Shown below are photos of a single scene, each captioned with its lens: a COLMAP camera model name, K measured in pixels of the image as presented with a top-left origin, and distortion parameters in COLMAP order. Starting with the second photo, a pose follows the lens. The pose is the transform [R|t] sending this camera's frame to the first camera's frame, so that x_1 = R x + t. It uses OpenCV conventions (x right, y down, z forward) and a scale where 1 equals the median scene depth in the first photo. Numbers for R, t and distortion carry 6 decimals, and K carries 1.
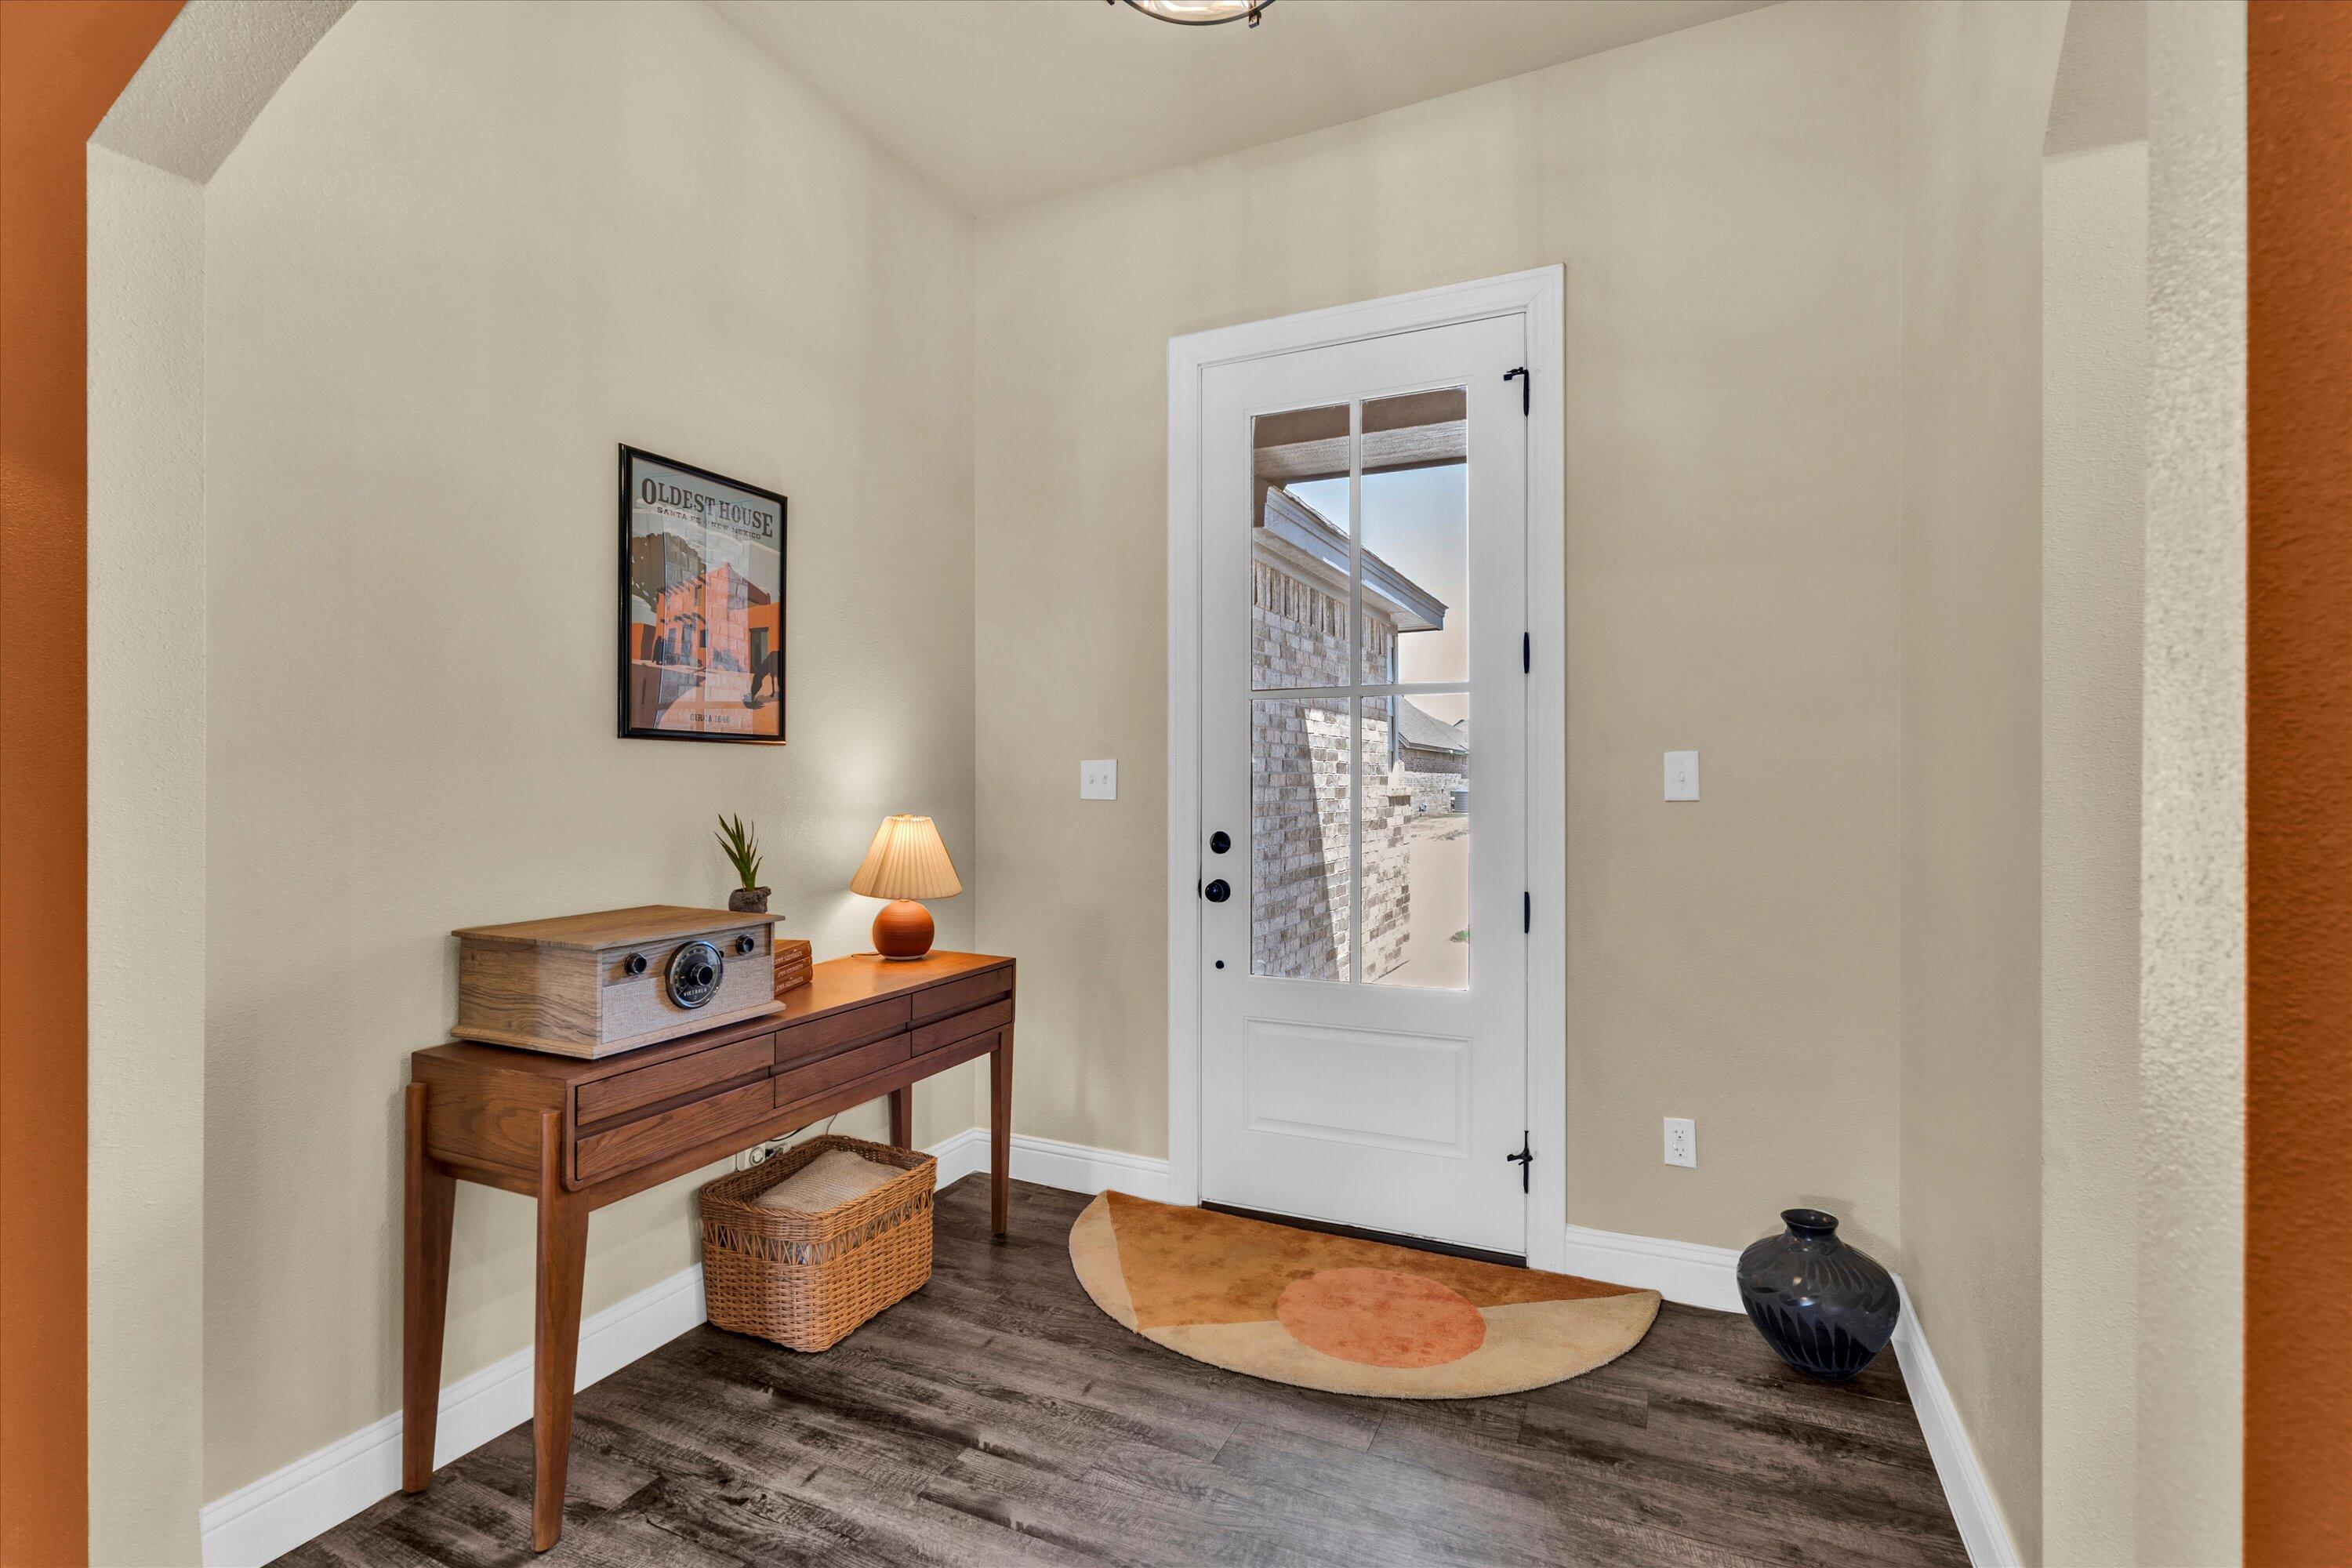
lens RADIAL K [[1135.0, 0, 1179.5], [0, 1135.0, 776.5], [0, 0, 1]] dist [0.000467, 0.000791]
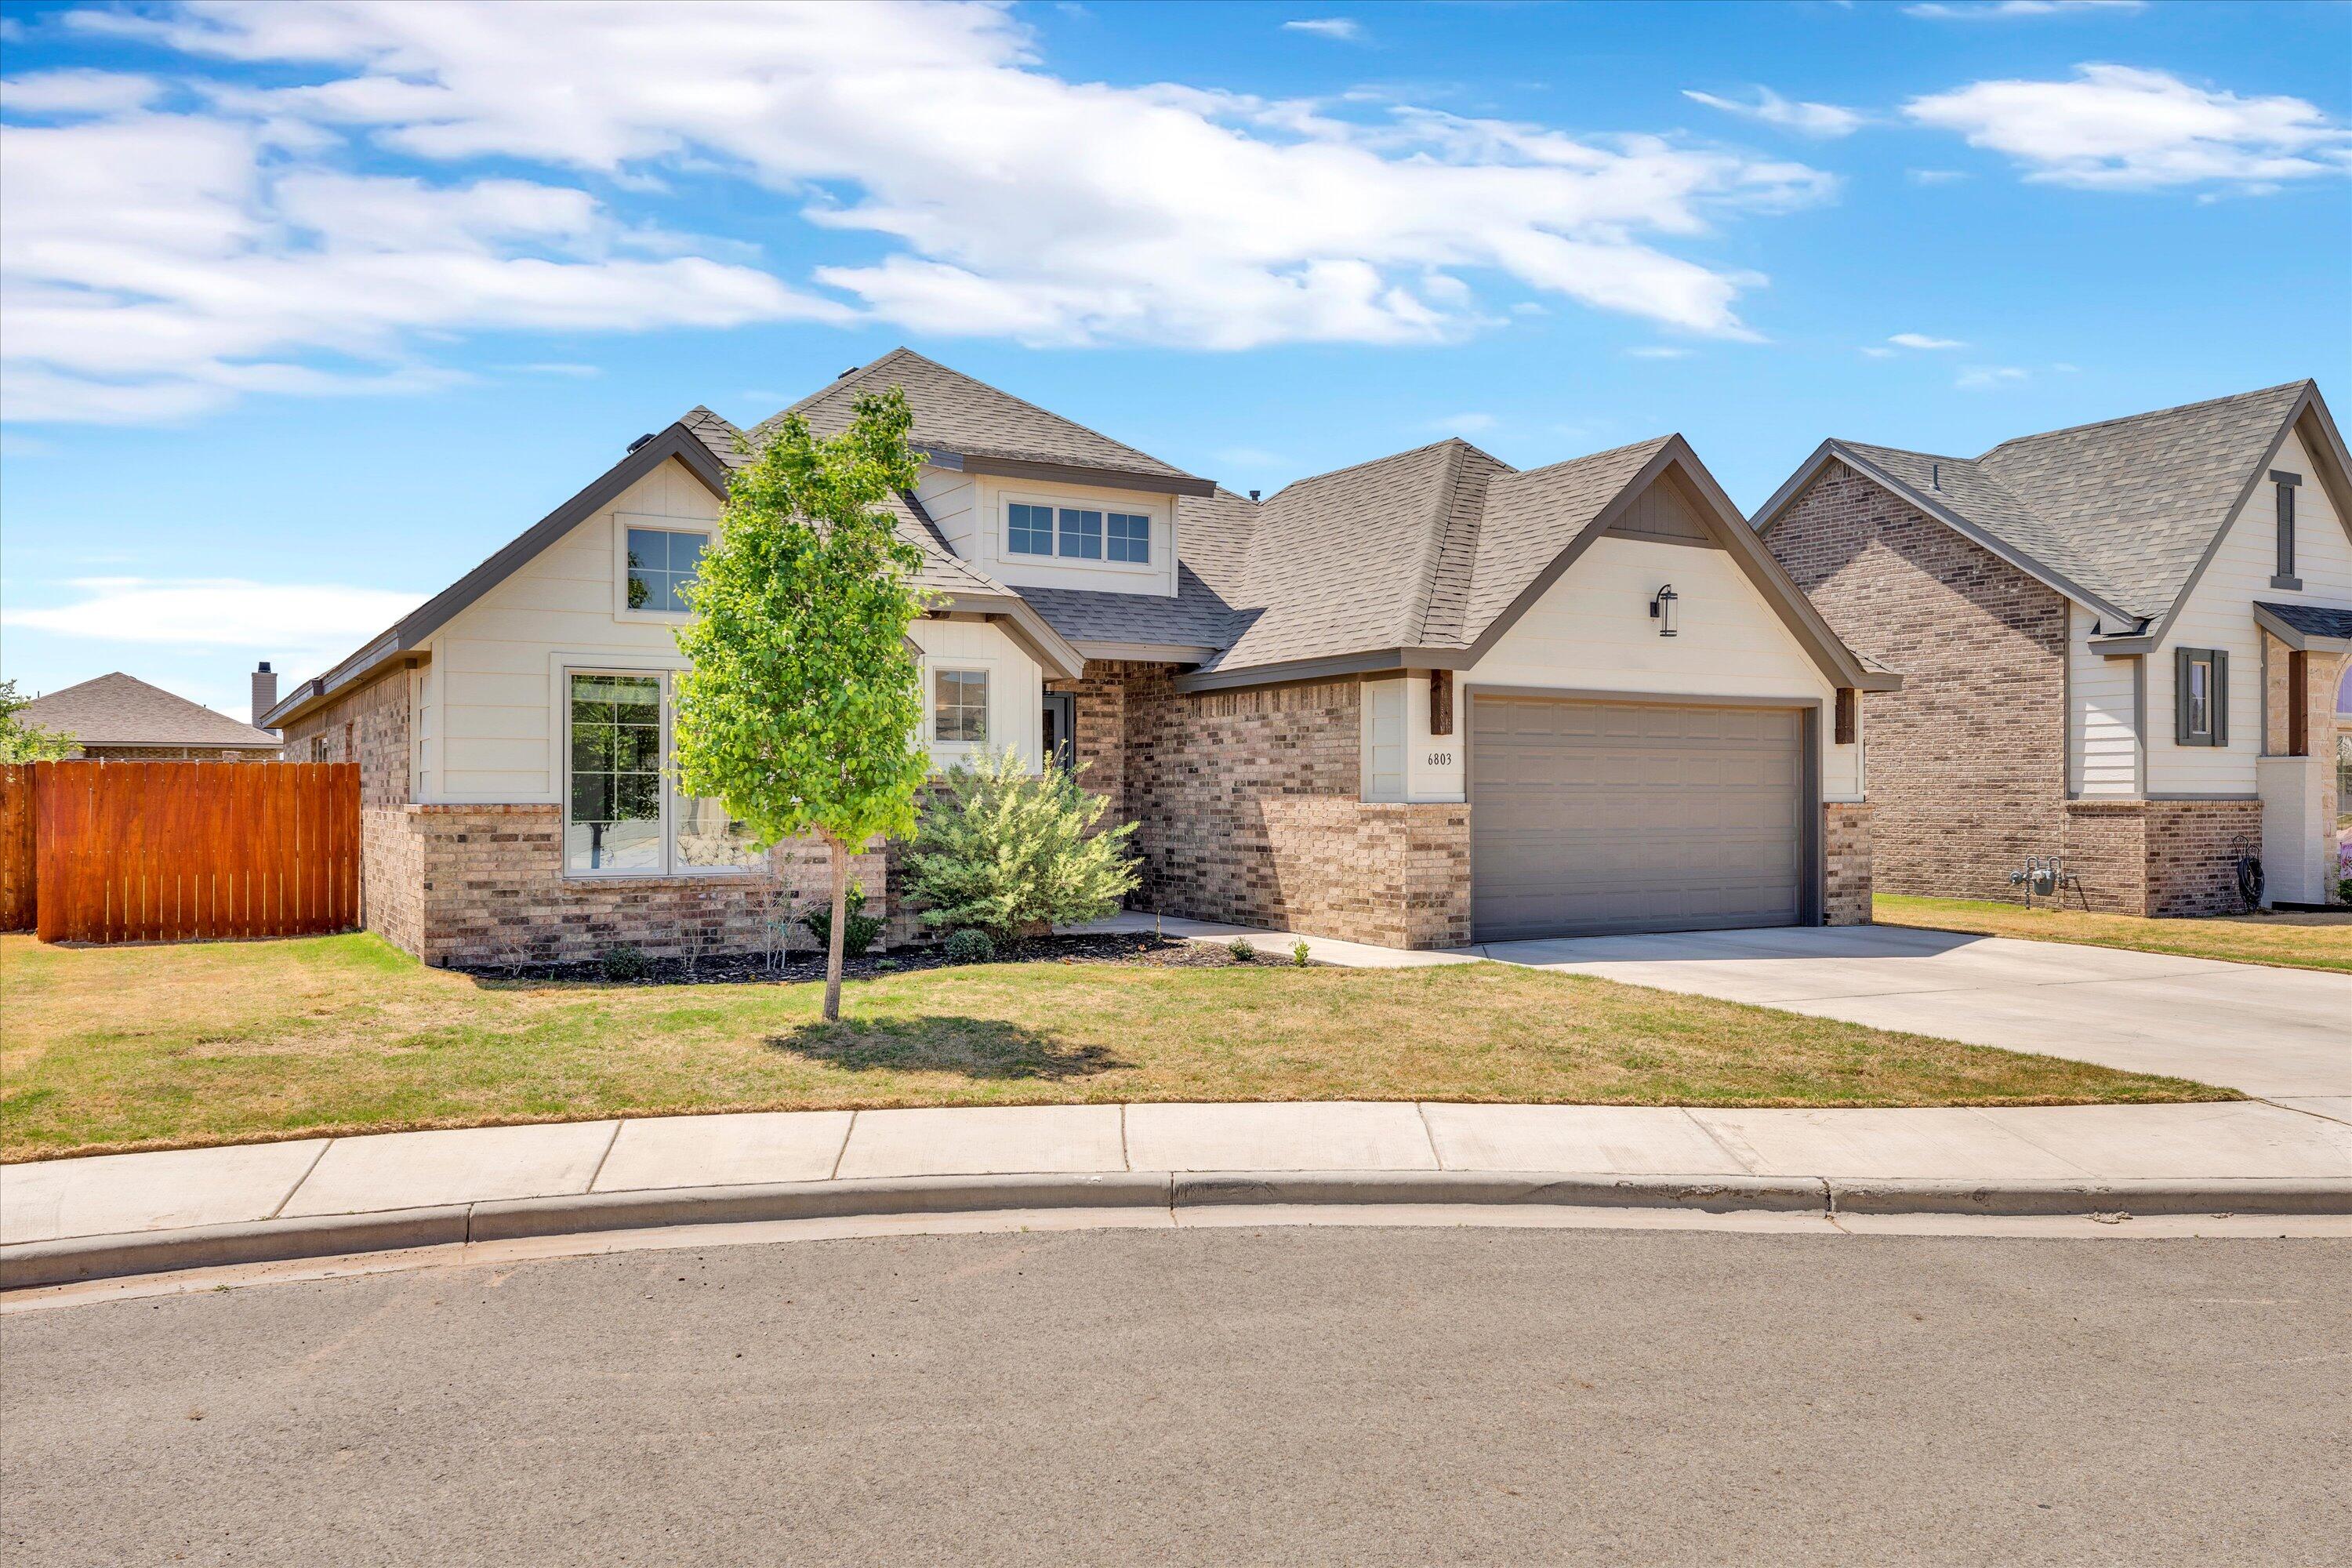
lens RADIAL K [[1751.5, 0, 1180.4], [0, 1751.5, 793.7], [0, 0, 1]] dist [0.002469, -0.002225]
pose [[-0.574724, -0.000803, -0.818347, 5.392494], [0.001015, 0.999998, -0.001694, 0.002349], [0.818347, -0.001804, -0.574722, 5.451741]]
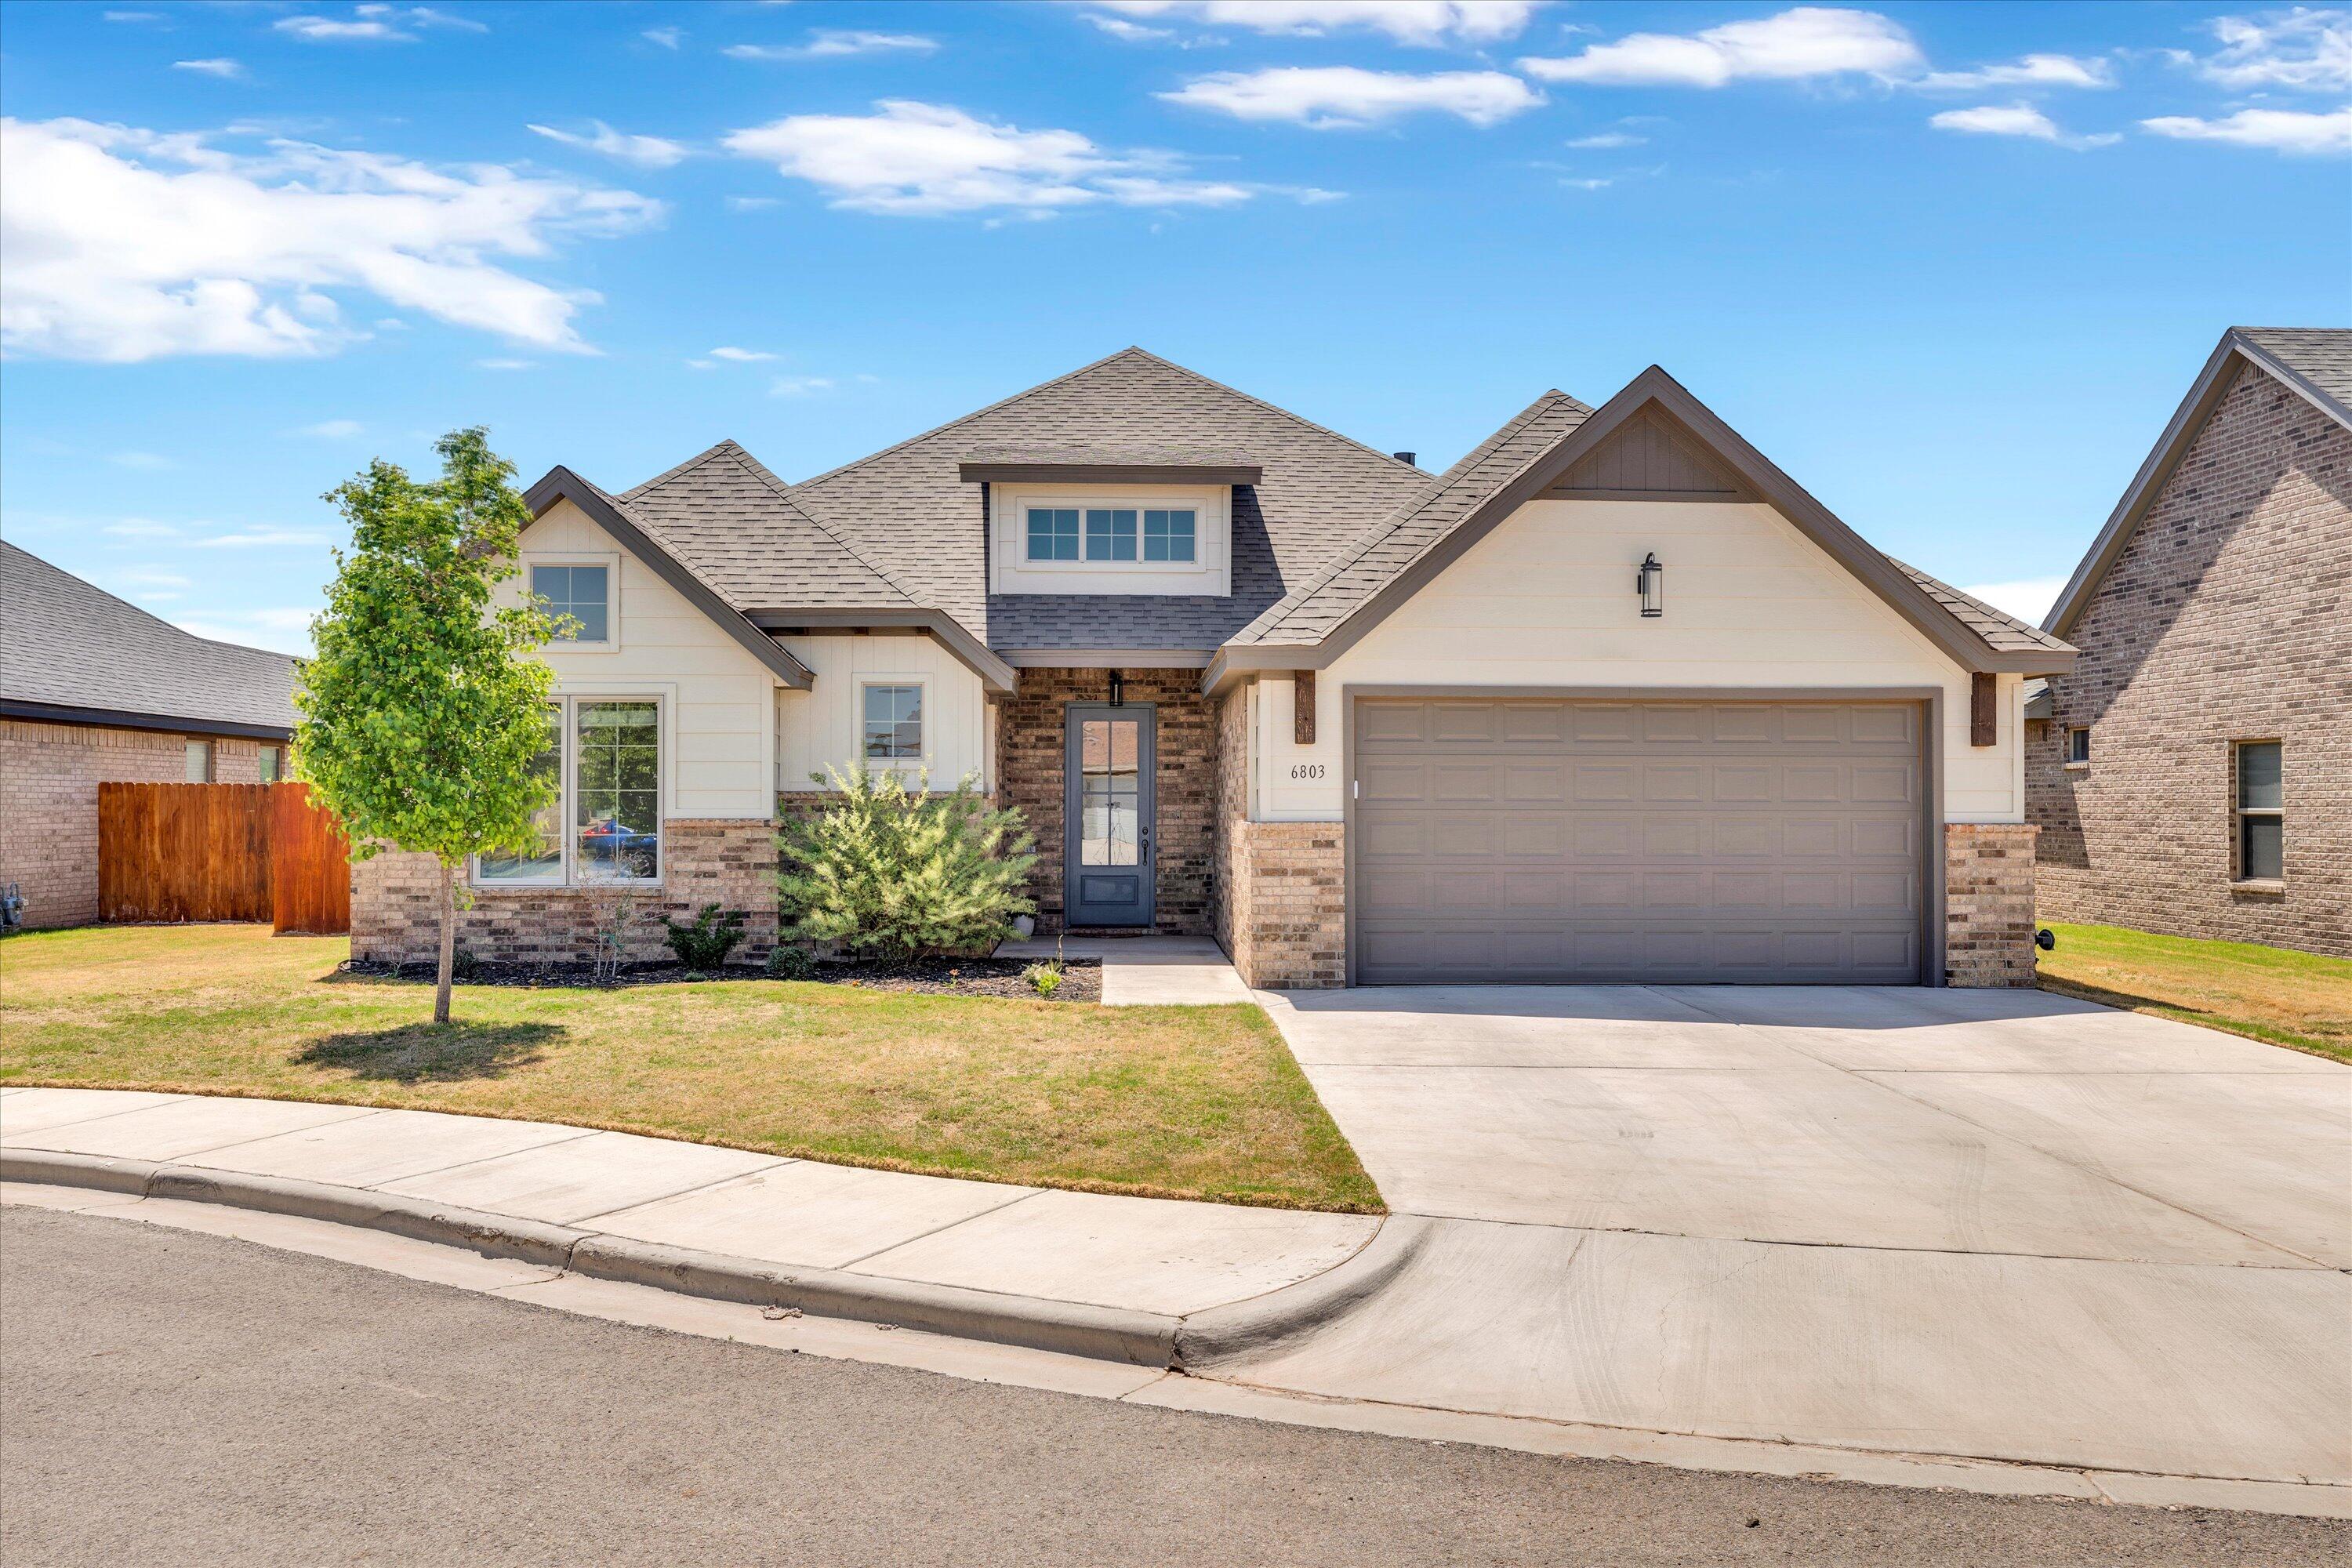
lens RADIAL K [[1917.5, 0, 1175.0], [0, 1917.5, 783.6], [0, 0, 1]] dist [-0.004767, 0.009090]
pose [[-0.894847, -0.007966, -0.446301, 3.097309], [-0.001367, 0.999885, -0.015104, -0.002195], [0.446370, -0.012906, -0.894755, 7.484211]]
